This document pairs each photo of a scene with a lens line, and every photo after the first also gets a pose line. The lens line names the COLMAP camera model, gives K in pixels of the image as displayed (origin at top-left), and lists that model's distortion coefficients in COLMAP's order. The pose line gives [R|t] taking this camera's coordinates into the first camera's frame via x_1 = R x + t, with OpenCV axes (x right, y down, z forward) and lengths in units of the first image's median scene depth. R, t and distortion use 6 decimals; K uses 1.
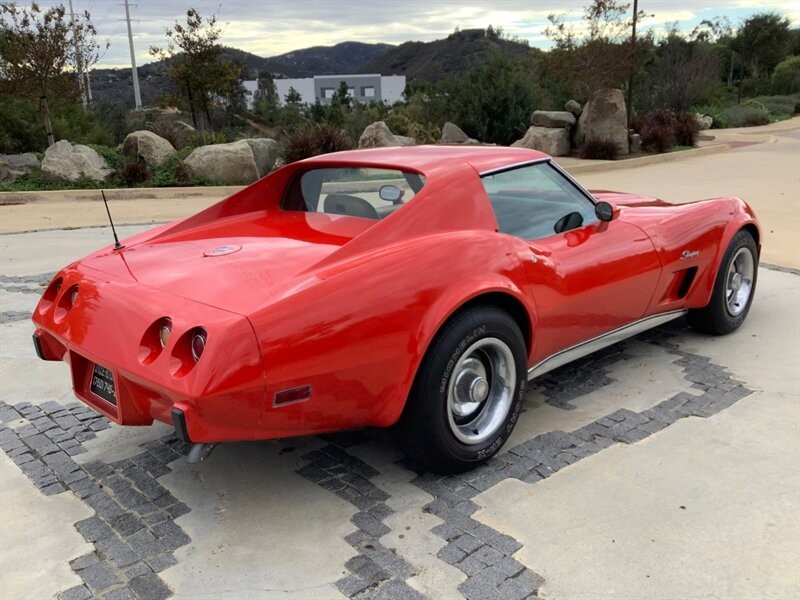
lens RADIAL K [[725.5, 0, 400.0], [0, 725.5, 300.0], [0, 0, 1]] dist [0.097504, -0.201222]
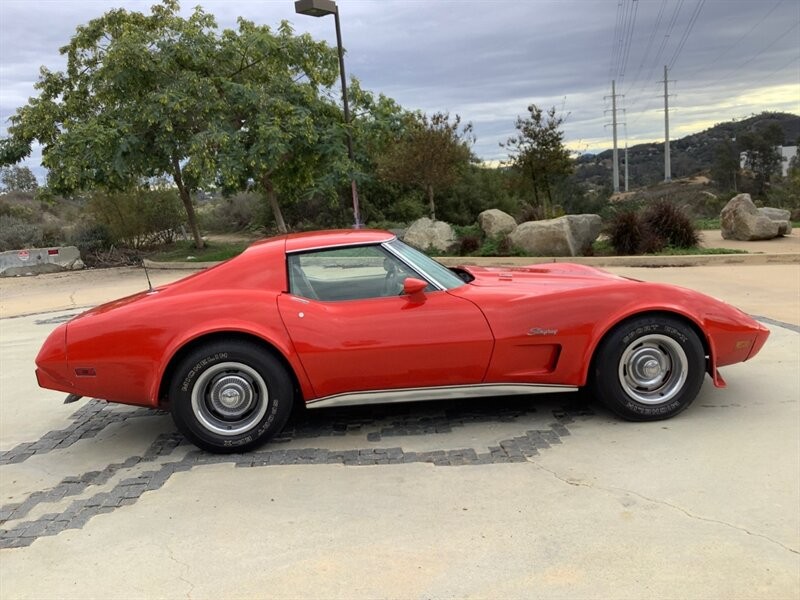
lens RADIAL K [[725.5, 0, 400.0], [0, 725.5, 300.0], [0, 0, 1]] dist [0.097504, -0.201222]
pose [[0.776787, 0.066427, -0.626250, 1.173483], [-0.124811, 0.990935, -0.049703, -0.037280], [0.617272, 0.116771, 0.778036, 0.046274]]
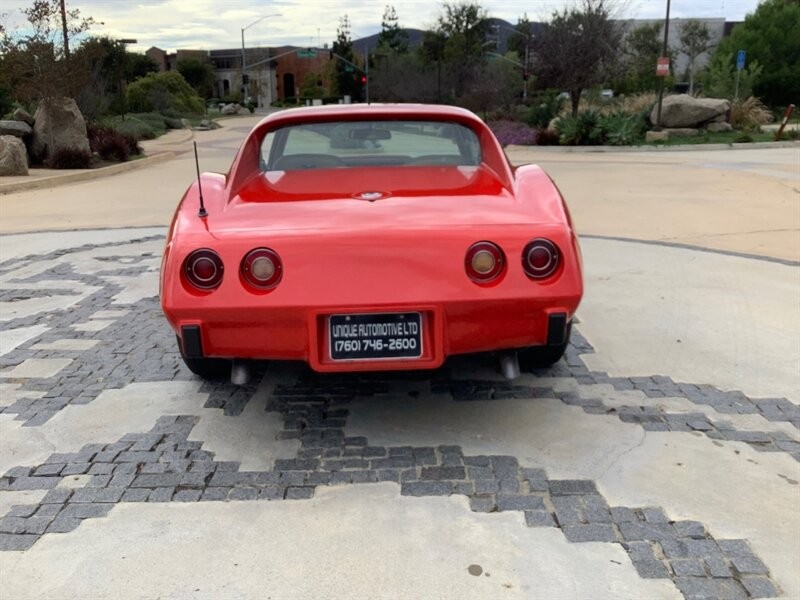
lens RADIAL K [[725.5, 0, 400.0], [0, 725.5, 300.0], [0, 0, 1]] dist [0.097504, -0.201222]
pose [[0.678301, -0.170326, 0.714771, -0.873283], [0.189802, 0.980364, 0.053498, 0.021858], [-0.709847, 0.099377, 0.697310, 0.304088]]
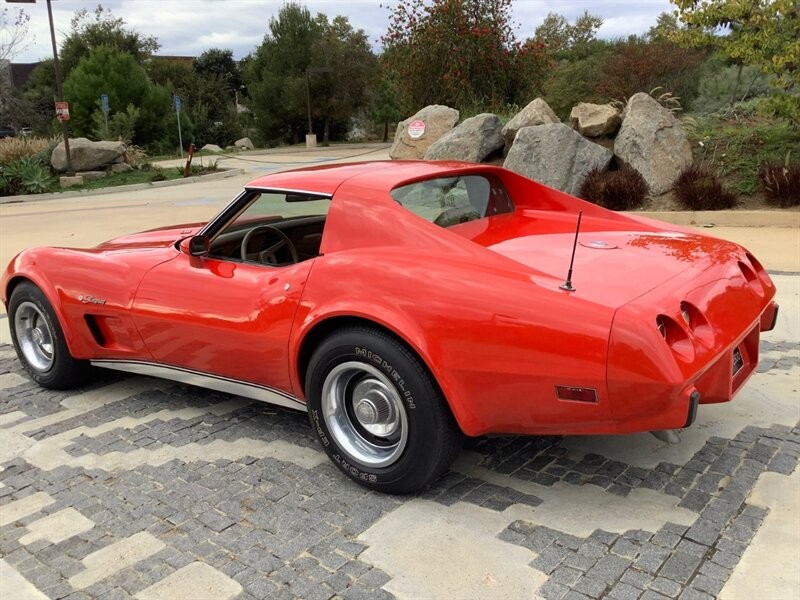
lens RADIAL K [[712.8, 0, 400.0], [0, 712.8, 300.0], [0, 0, 1]] dist [0.106878, -0.221699]
pose [[-0.126656, -0.201785, 0.971206, -1.129925], [0.312354, 0.921170, 0.232123, -0.296427], [-0.941485, 0.332760, -0.053643, 1.266330]]
